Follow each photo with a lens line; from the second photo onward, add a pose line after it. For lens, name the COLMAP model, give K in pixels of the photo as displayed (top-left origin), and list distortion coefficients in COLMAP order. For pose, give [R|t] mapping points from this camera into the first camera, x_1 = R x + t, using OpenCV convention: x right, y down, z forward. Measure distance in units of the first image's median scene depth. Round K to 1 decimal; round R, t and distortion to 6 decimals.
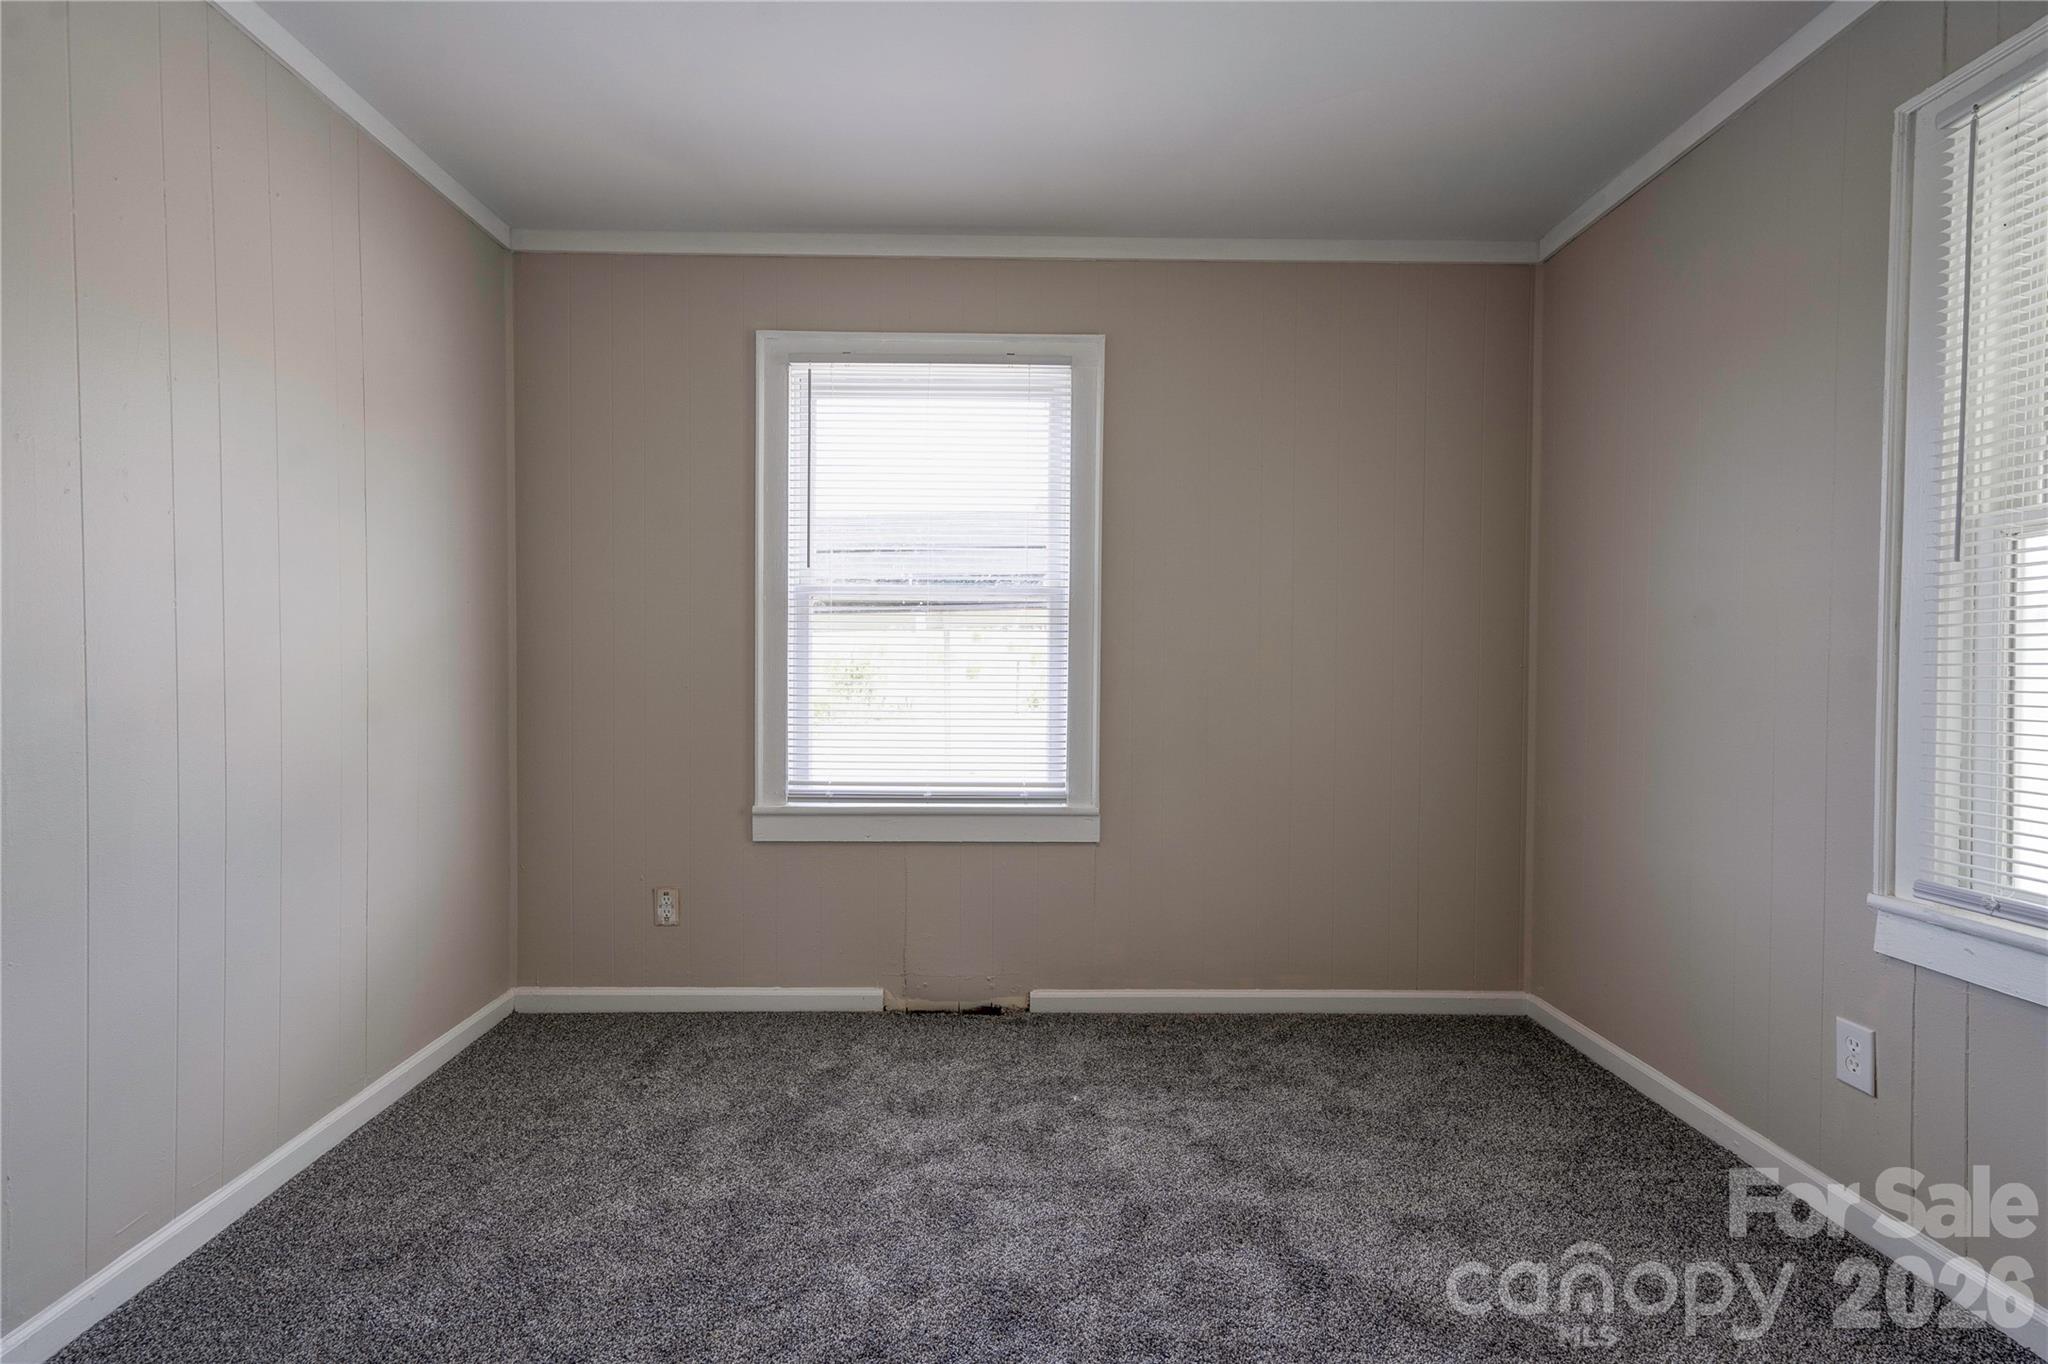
lens RADIAL K [[932.2, 0, 1014.4], [0, 932.2, 676.2], [0, 0, 1]] dist [-0.002114, 0.013810]
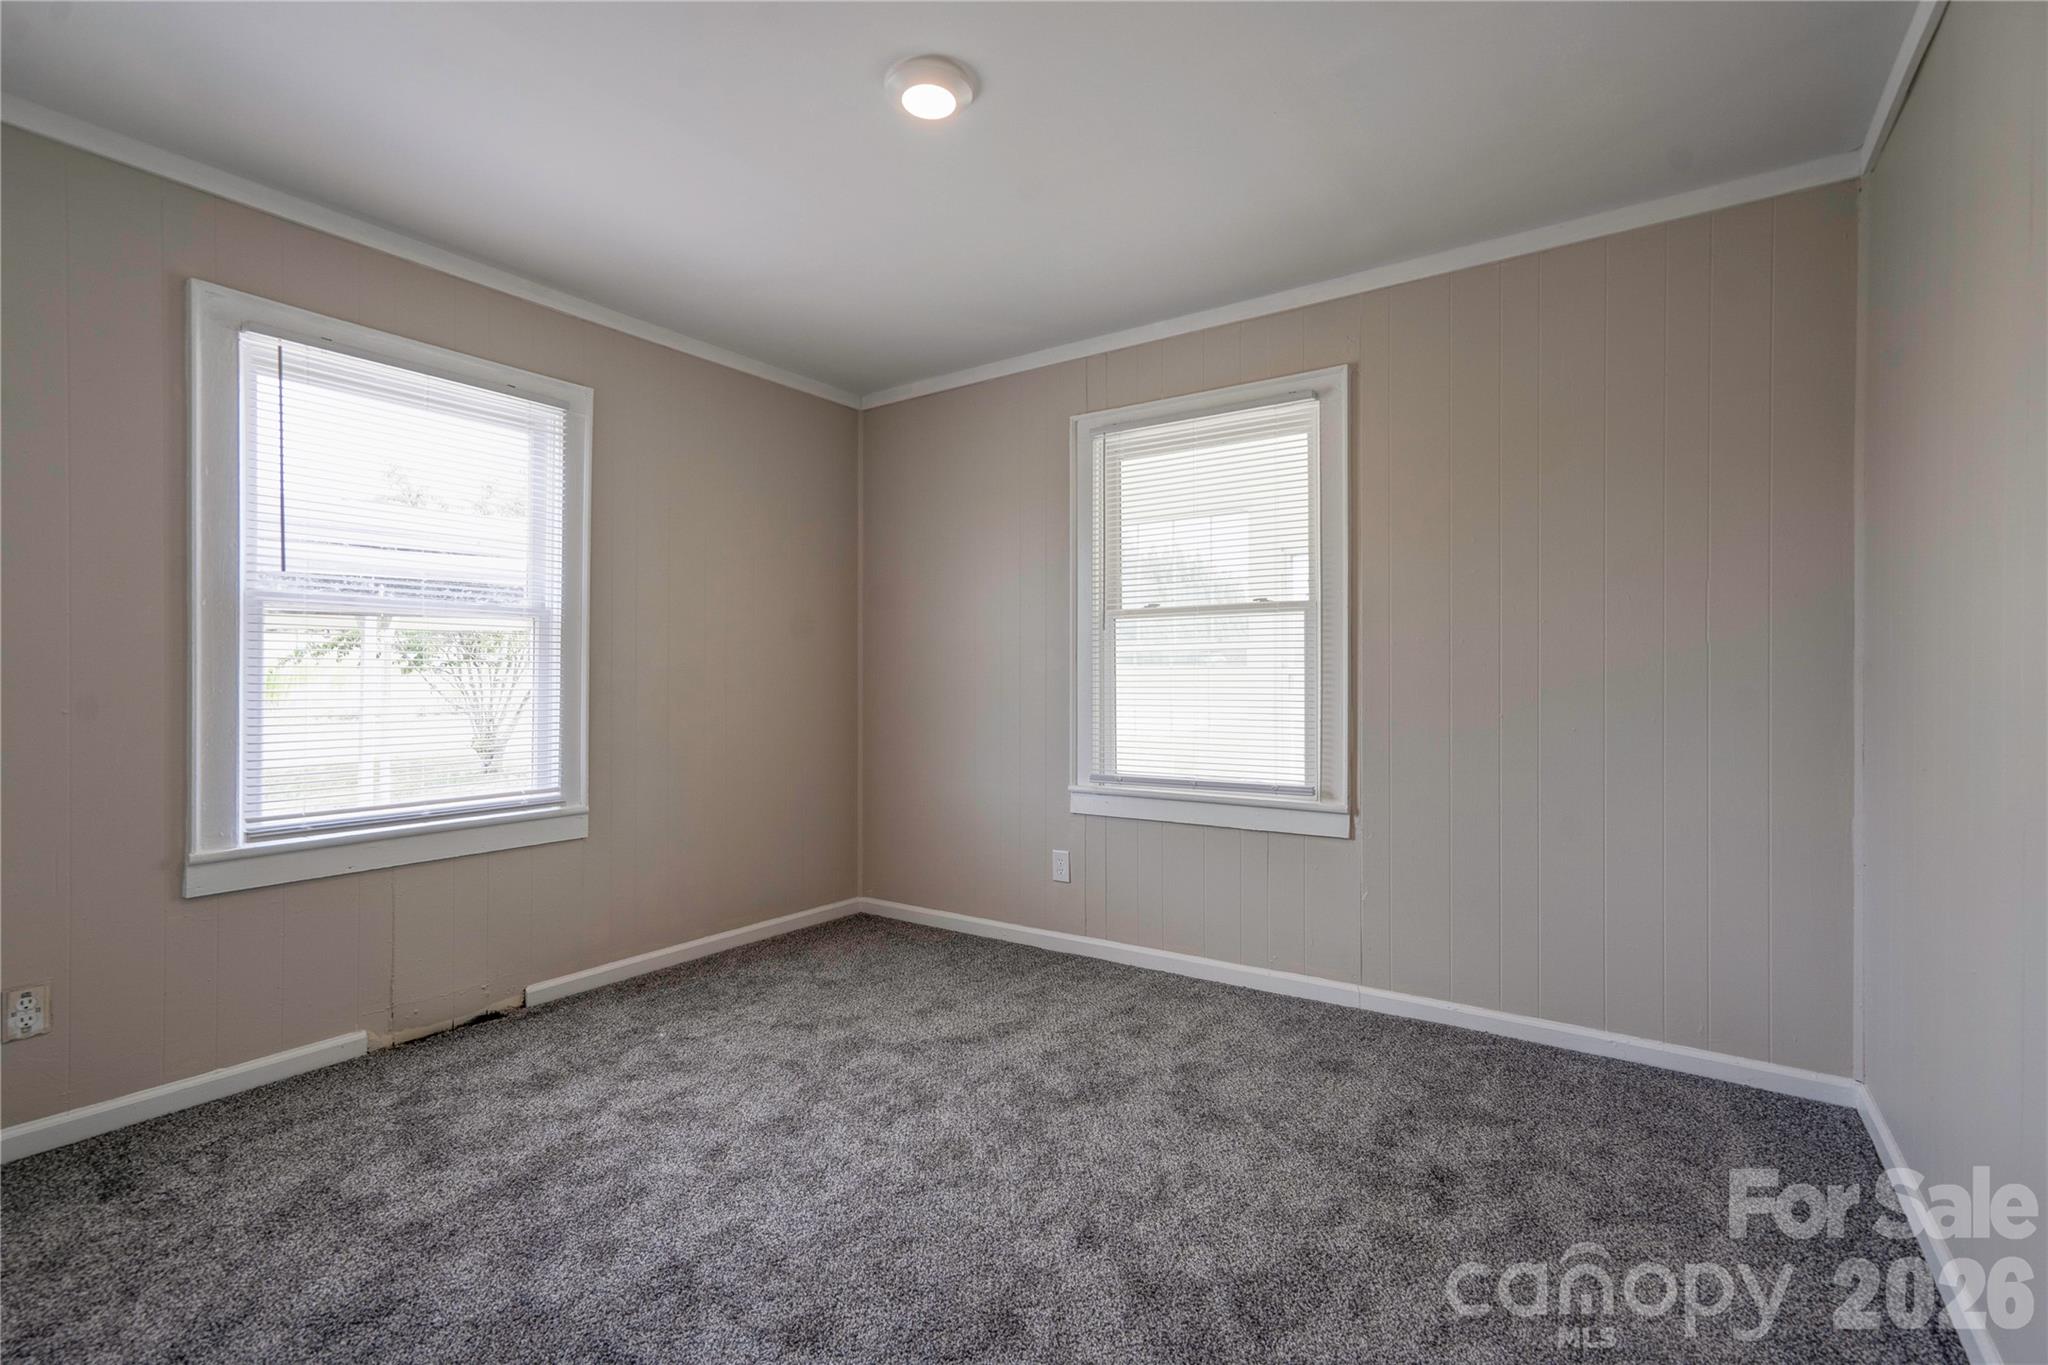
lens RADIAL K [[935.4, 0, 998.7], [0, 935.4, 678.3], [0, 0, 1]] dist [-0.009786, 0.022789]
pose [[0.591598, -0.007662, 0.806197, -0.557806], [0.015527, 0.999878, -0.001892, -0.003596], [-0.806084, 0.013637, 0.591645, -0.070803]]
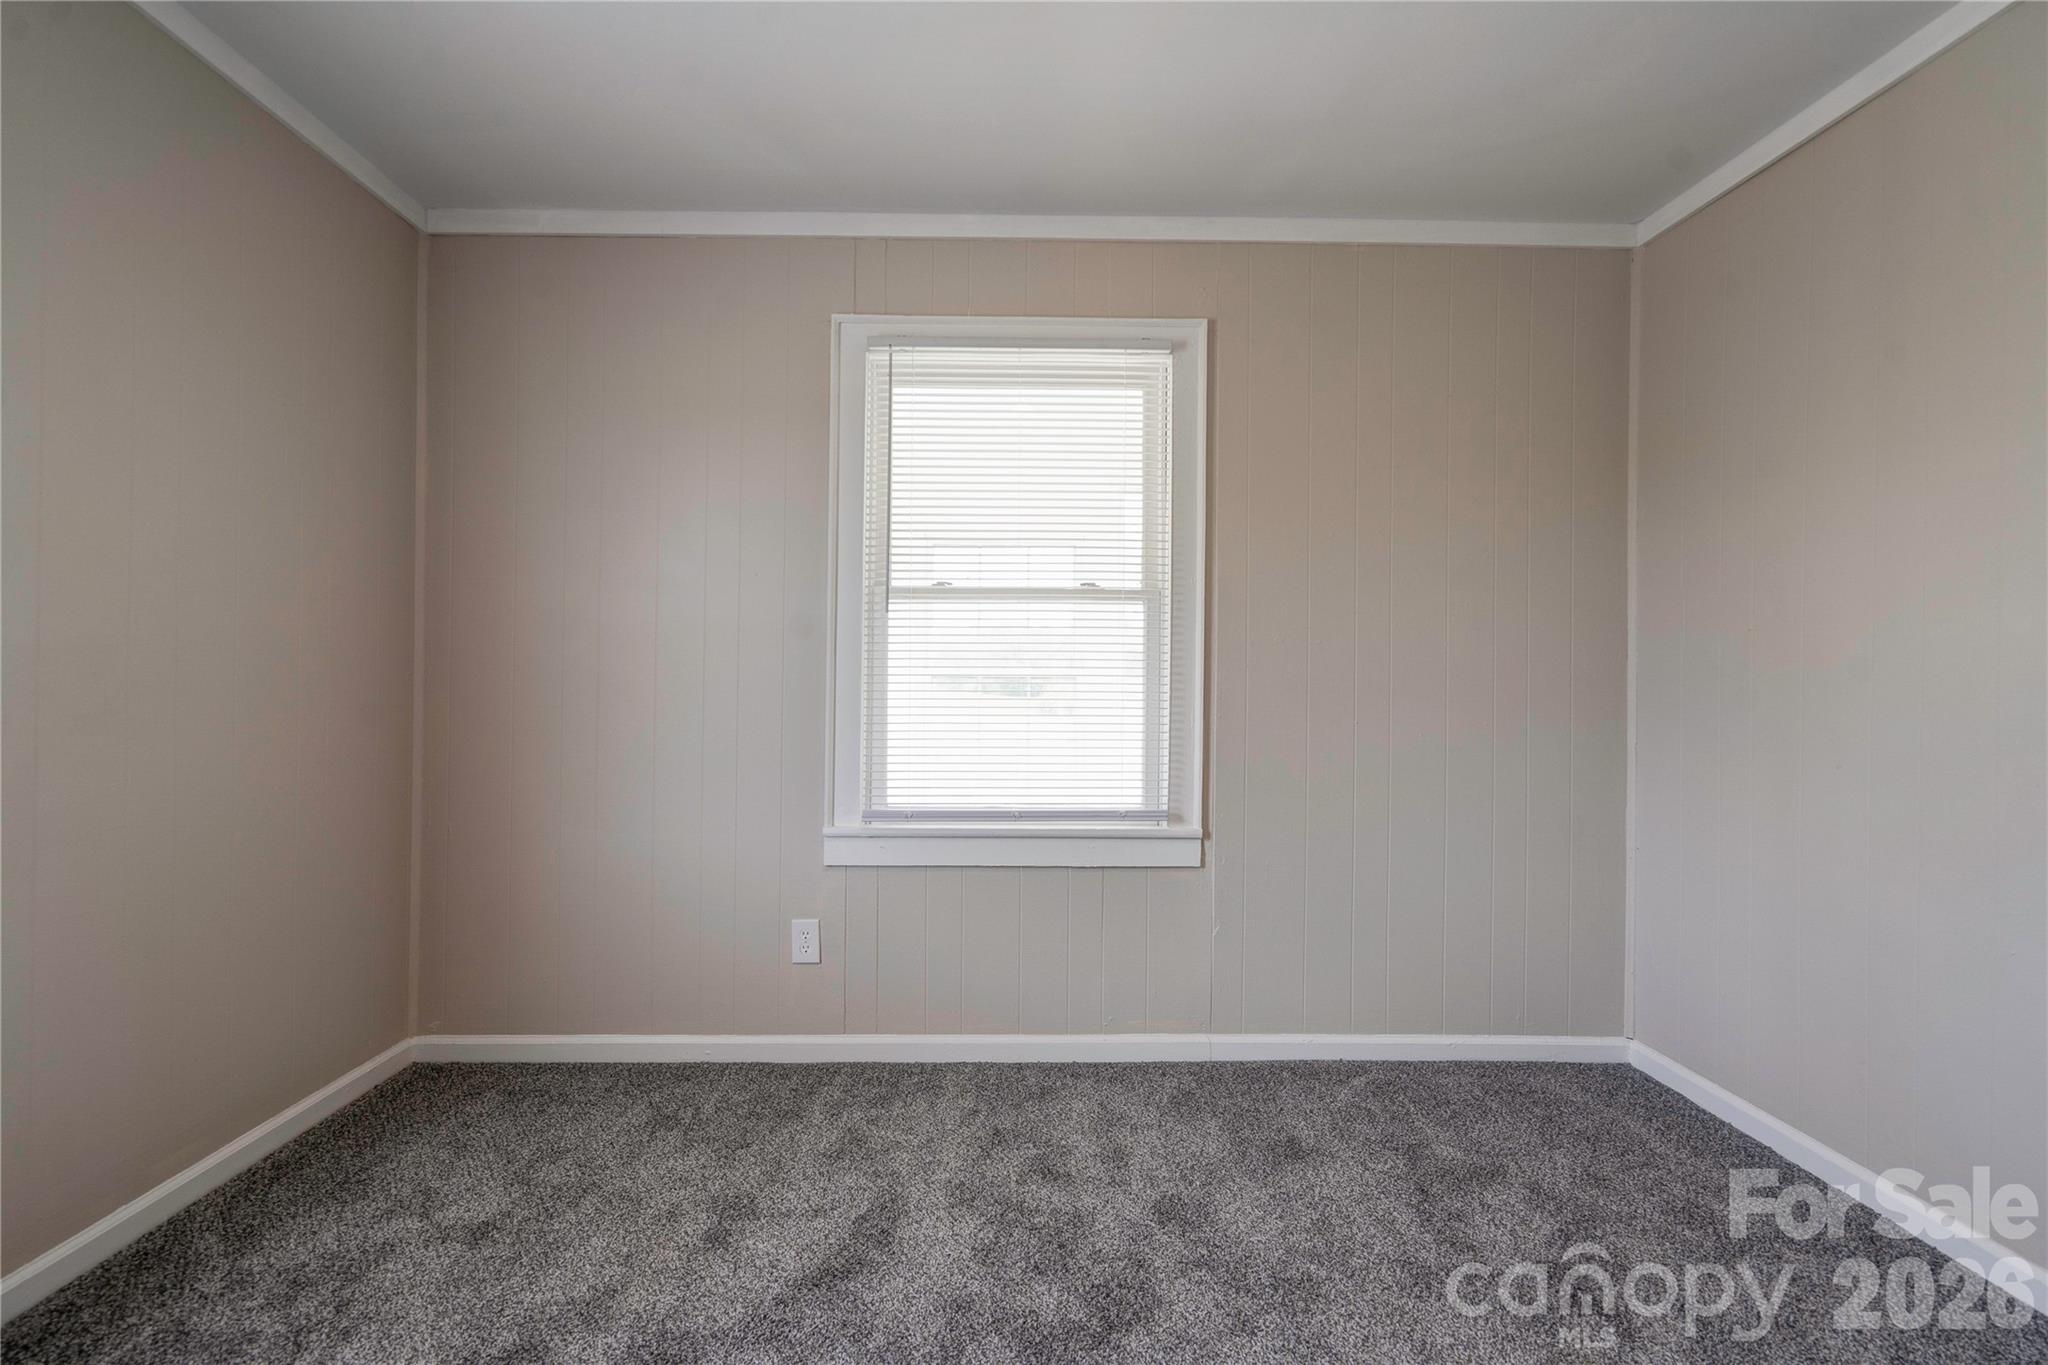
lens RADIAL K [[935.4, 0, 998.7], [0, 935.4, 678.3], [0, 0, 1]] dist [-0.009786, 0.022789]
pose [[0.000863, -0.002383, 0.999997, -0.377275], [0.005041, 0.999984, 0.002379, -0.005746], [-0.999987, 0.005039, 0.000875, 0.464768]]
